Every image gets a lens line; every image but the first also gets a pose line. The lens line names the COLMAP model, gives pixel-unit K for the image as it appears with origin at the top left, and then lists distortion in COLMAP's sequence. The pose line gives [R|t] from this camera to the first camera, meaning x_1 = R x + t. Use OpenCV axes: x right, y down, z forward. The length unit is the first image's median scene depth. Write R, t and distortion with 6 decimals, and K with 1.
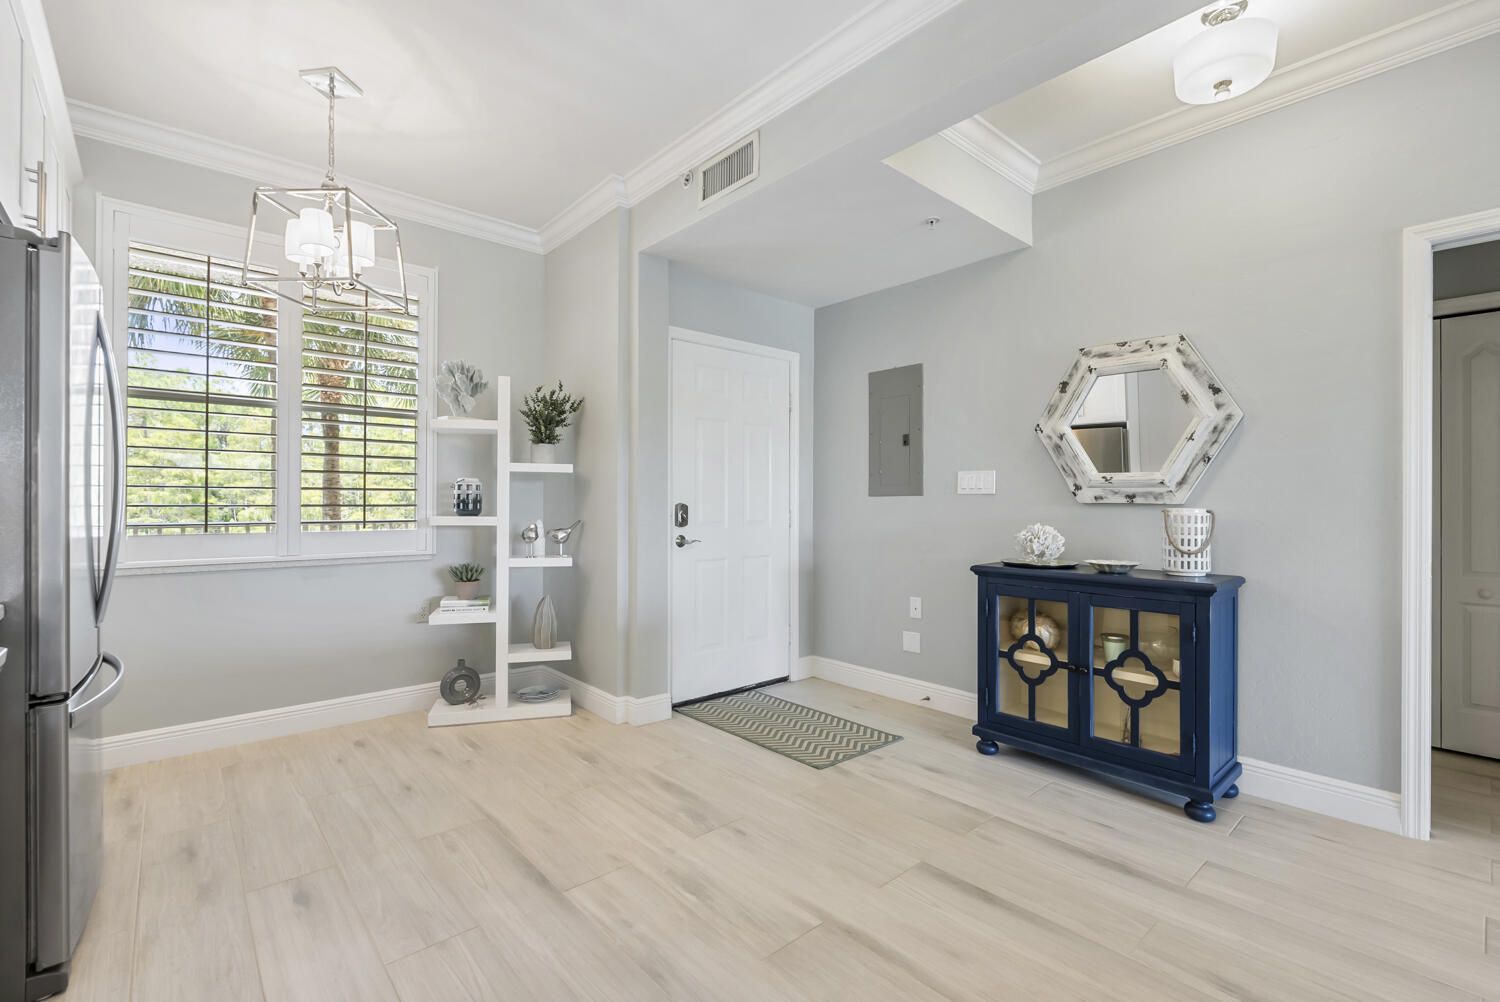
lens RADIAL K [[667.5, 0, 737.8], [0, 667.5, 501.5], [0, 0, 1]] dist [-0.003140, 0.000739]
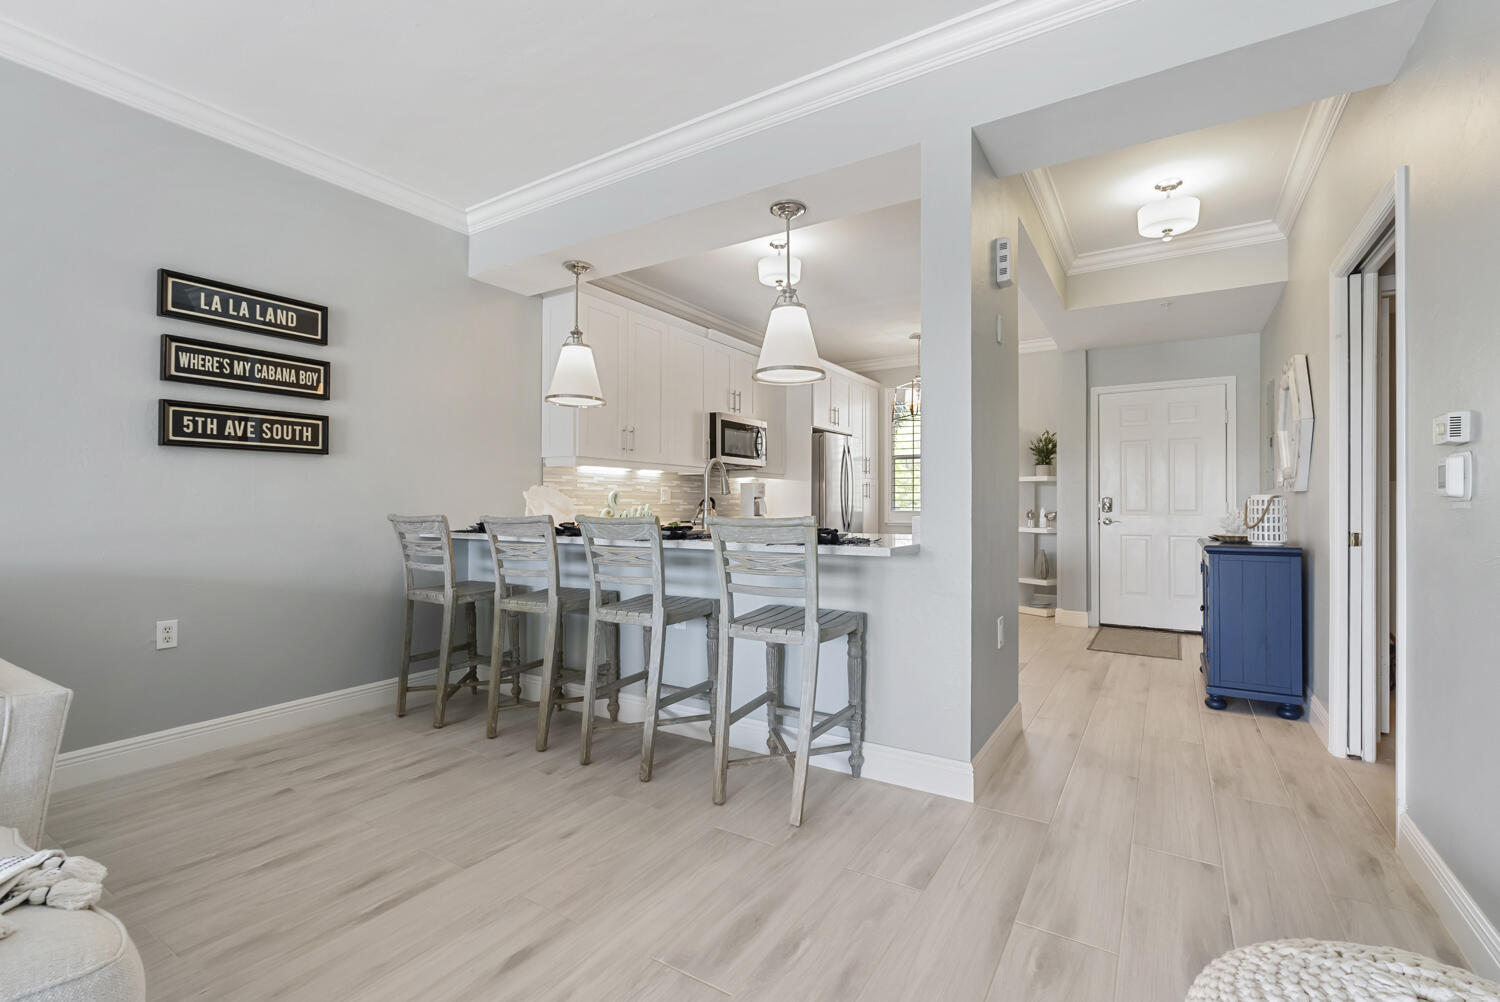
lens RADIAL K [[667.5, 0, 747.9], [0, 667.5, 498.9], [0, 0, 1]] dist [-0.003140, 0.000739]
pose [[0.286187, -0.008135, -0.958139, 1.972232], [0.003617, 0.999966, -0.007410, 0.027046], [0.958167, -0.001345, 0.286207, -0.440557]]
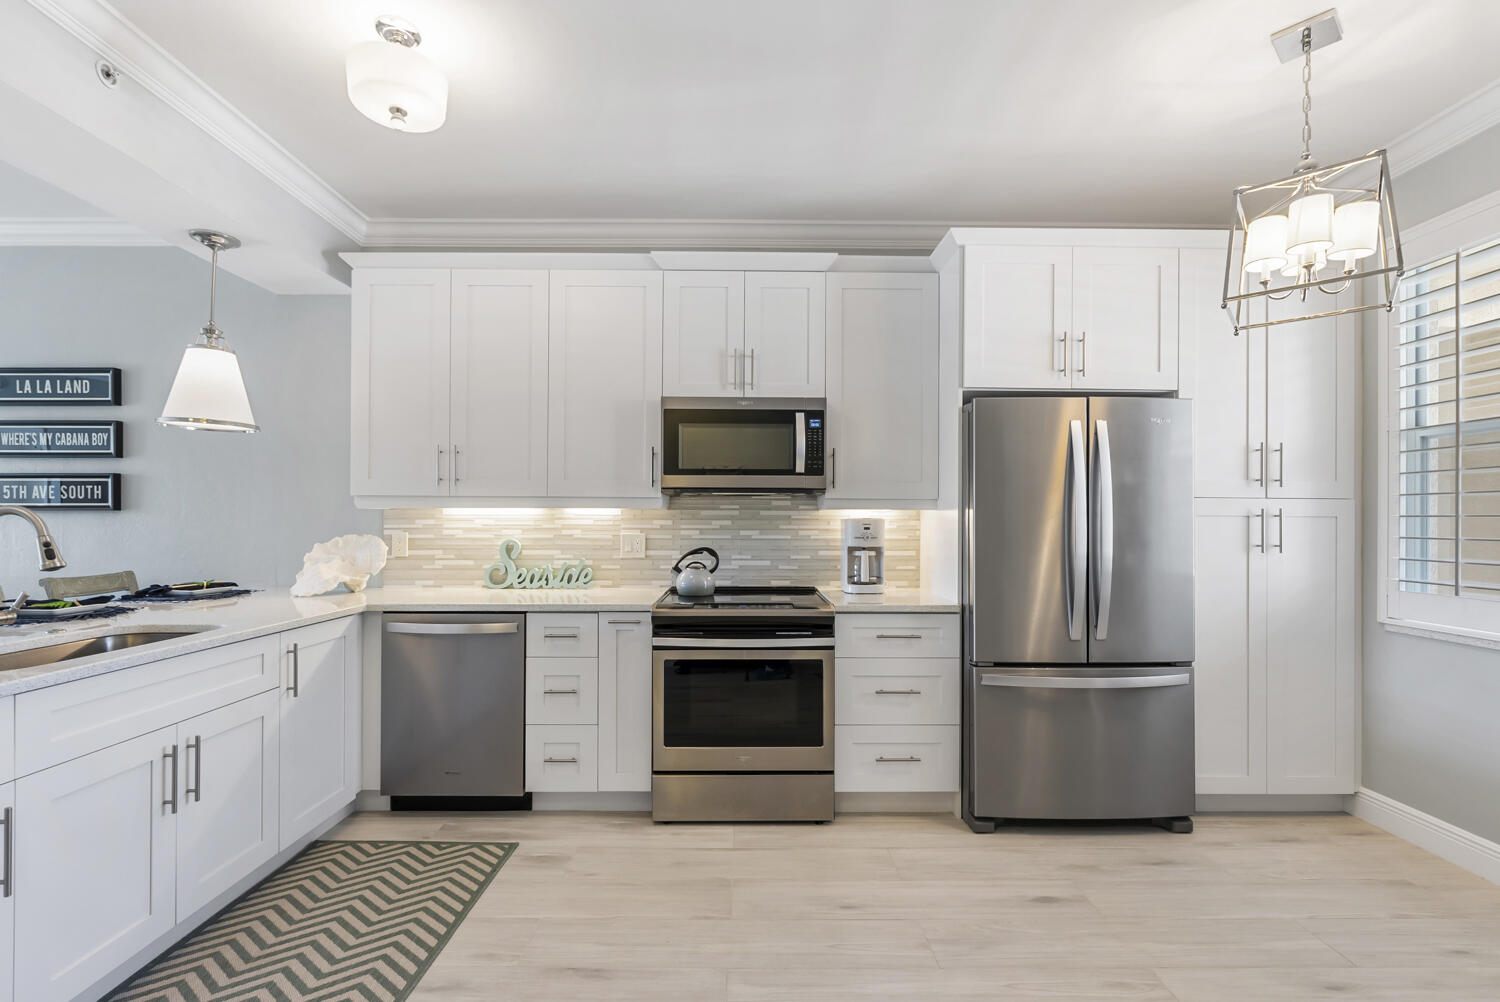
lens RADIAL K [[667.5, 0, 743.4], [0, 667.5, 520.1], [0, 0, 1]] dist [-0.003140, 0.000739]
pose [[-0.651956, -0.004782, -0.758242, 0.498305], [0.001904, 0.999967, -0.007943, -0.048608], [0.758255, -0.006622, -0.651925, 1.189620]]
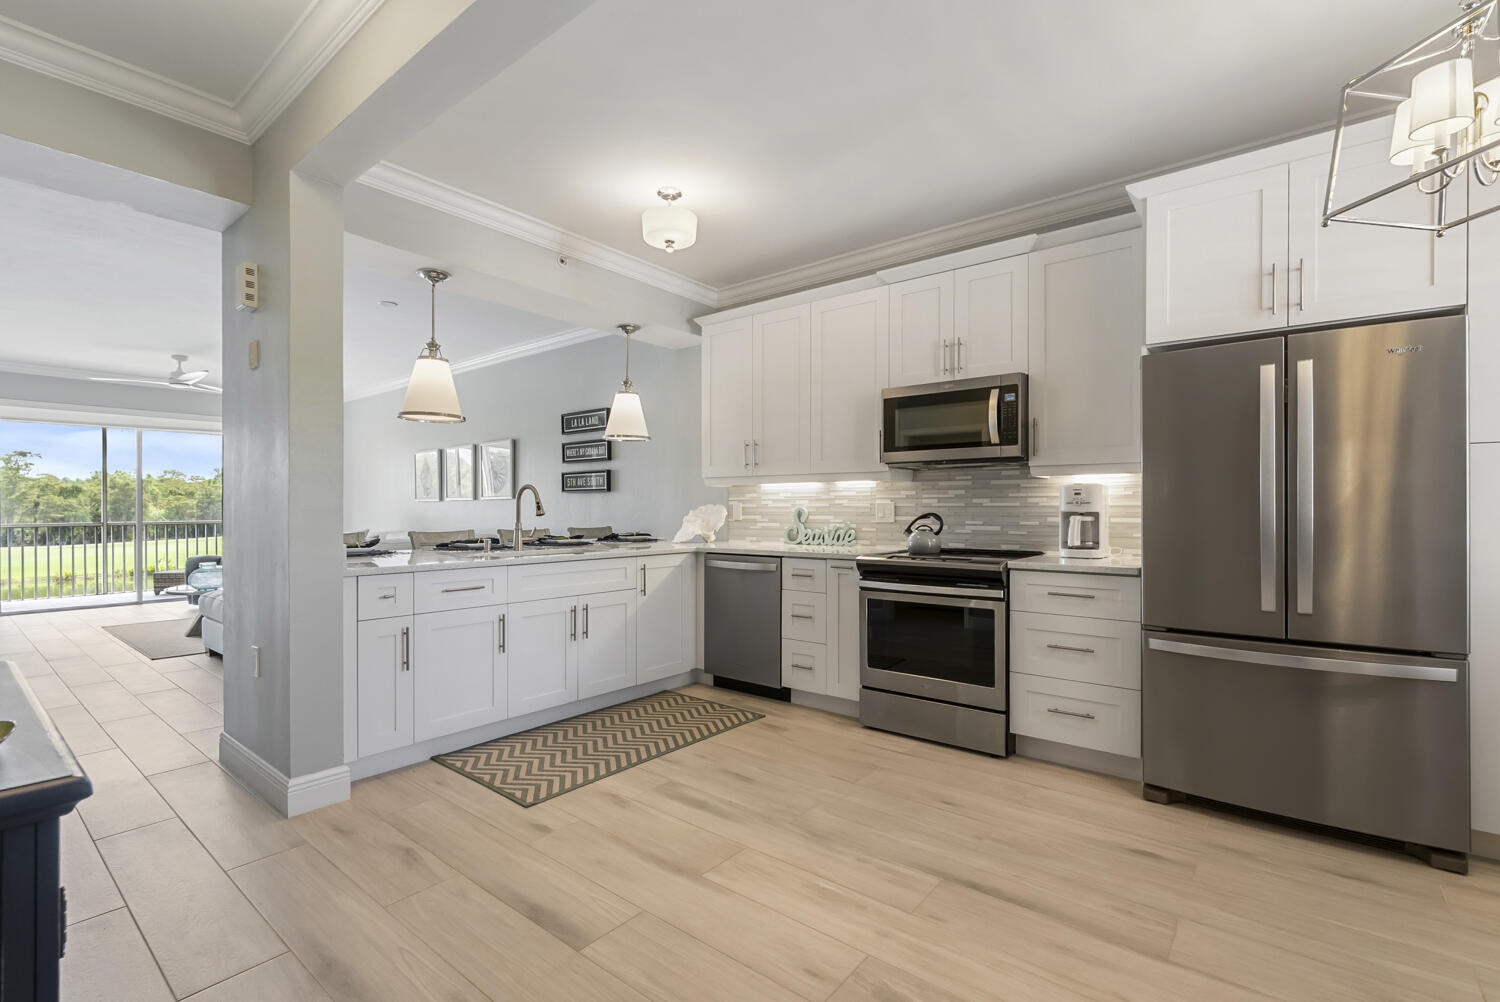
lens RADIAL K [[667.5, 0, 744.6], [0, 667.5, 511.3], [0, 0, 1]] dist [-0.003140, 0.000739]
pose [[-0.984280, -0.000061, -0.176613, 0.211790], [0.000509, 0.999995, -0.003183, 0.001035], [0.176612, -0.003223, -0.984275, 1.766937]]
